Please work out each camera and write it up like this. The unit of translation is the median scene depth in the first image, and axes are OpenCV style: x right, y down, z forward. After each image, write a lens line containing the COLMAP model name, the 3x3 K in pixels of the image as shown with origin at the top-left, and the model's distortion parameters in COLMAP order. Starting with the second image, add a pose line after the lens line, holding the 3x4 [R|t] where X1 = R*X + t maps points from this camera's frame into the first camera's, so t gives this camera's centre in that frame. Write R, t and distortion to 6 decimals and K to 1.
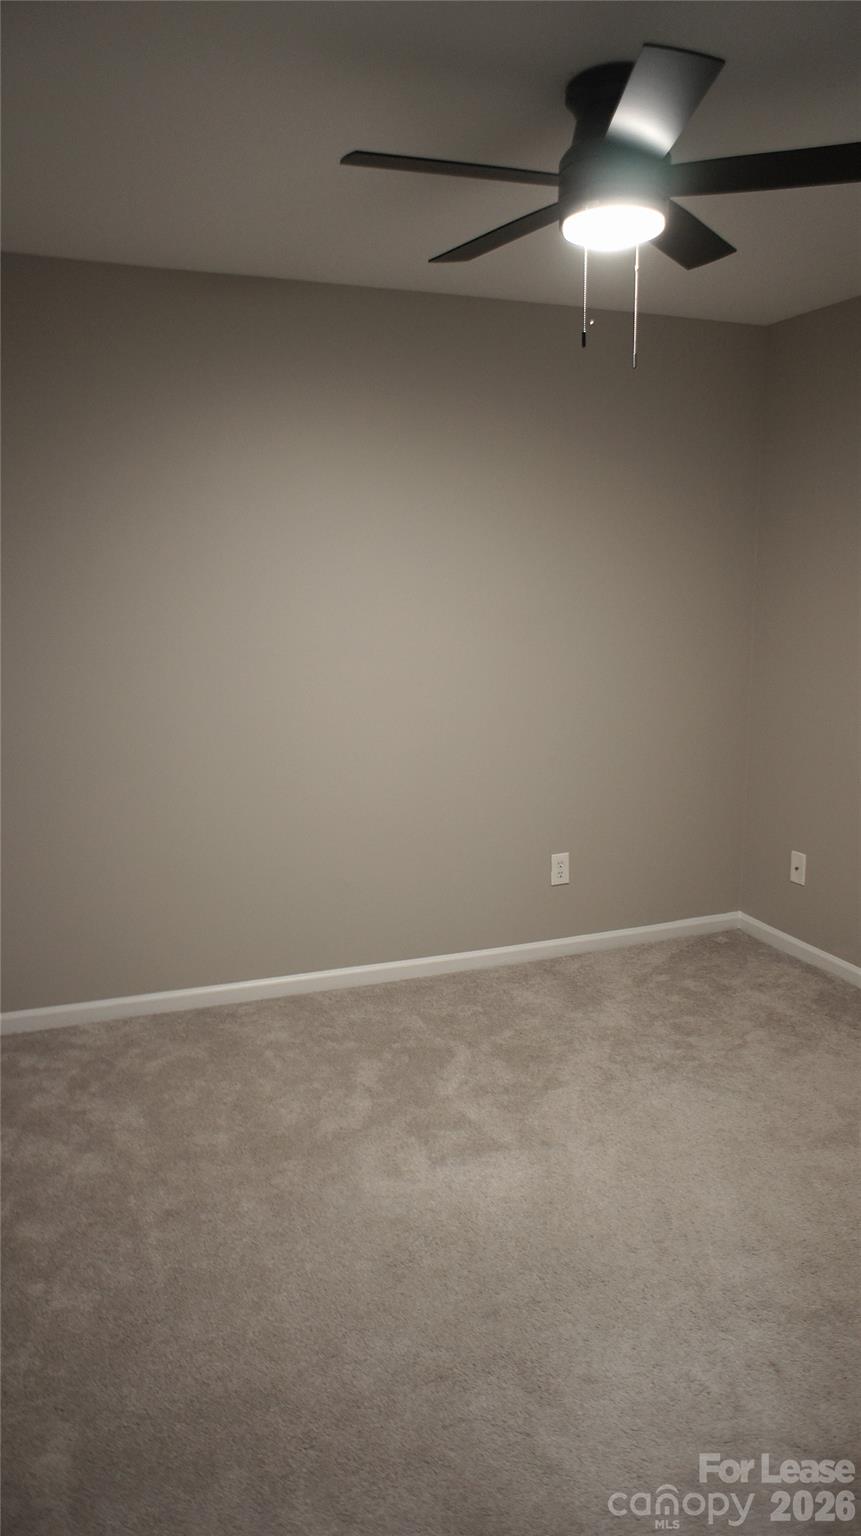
lens RADIAL K [[1039.3, 0, 426.5], [0, 1039.3, 769.9], [0, 0, 1]] dist [-0.074454, 0.097693]
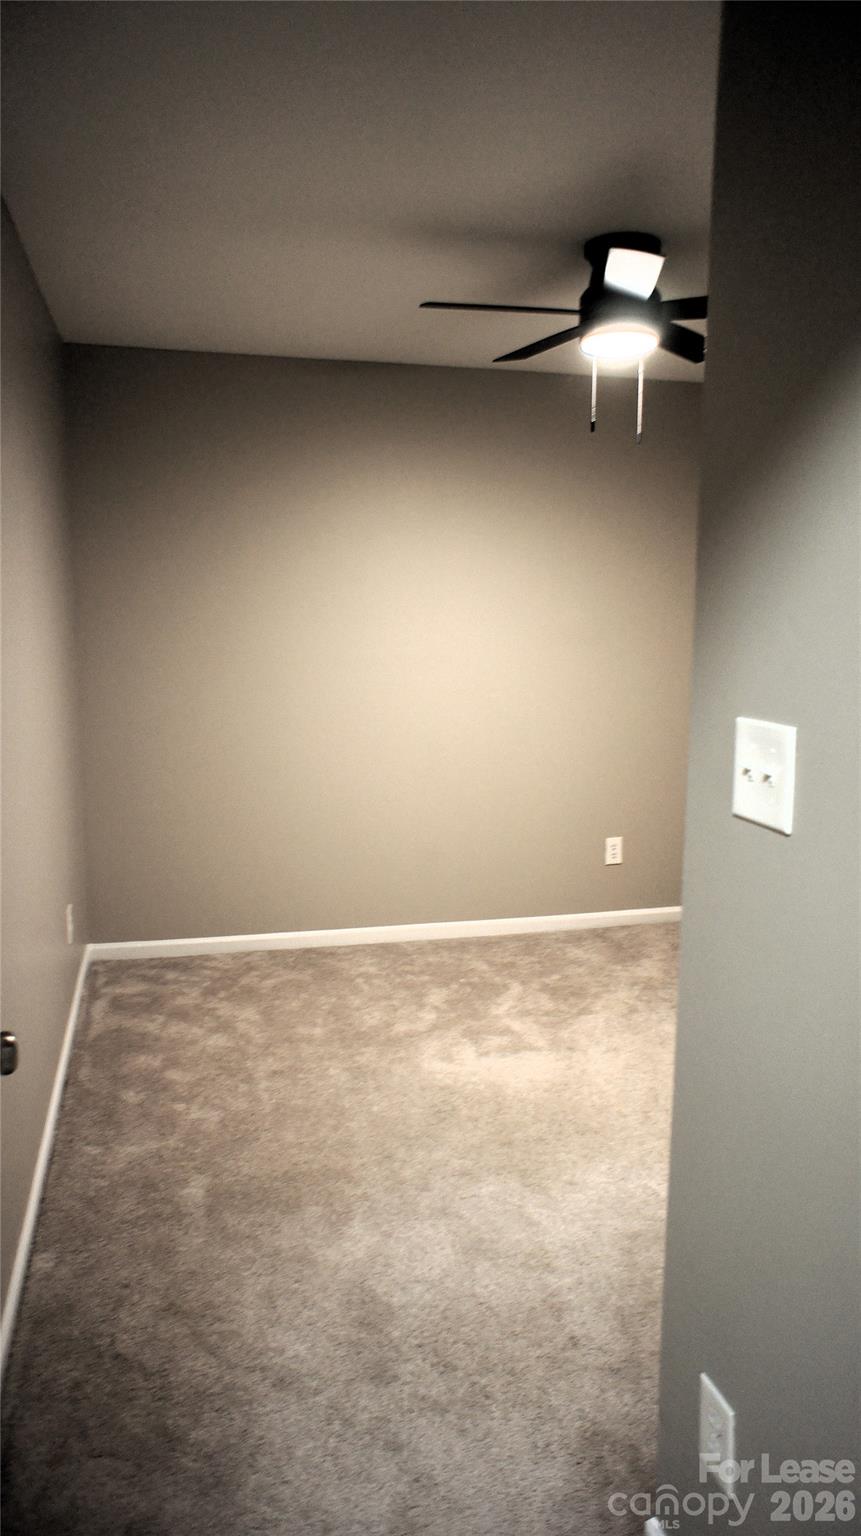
lens RADIAL K [[1039.3, 0, 426.5], [0, 1039.3, 769.9], [0, 0, 1]] dist [-0.074454, 0.097693]
pose [[0.992655, 0.029375, -0.117359, 0.073538], [-0.032709, 0.999111, -0.026582, 0.057996], [0.116474, 0.030226, 0.992734, -0.261900]]
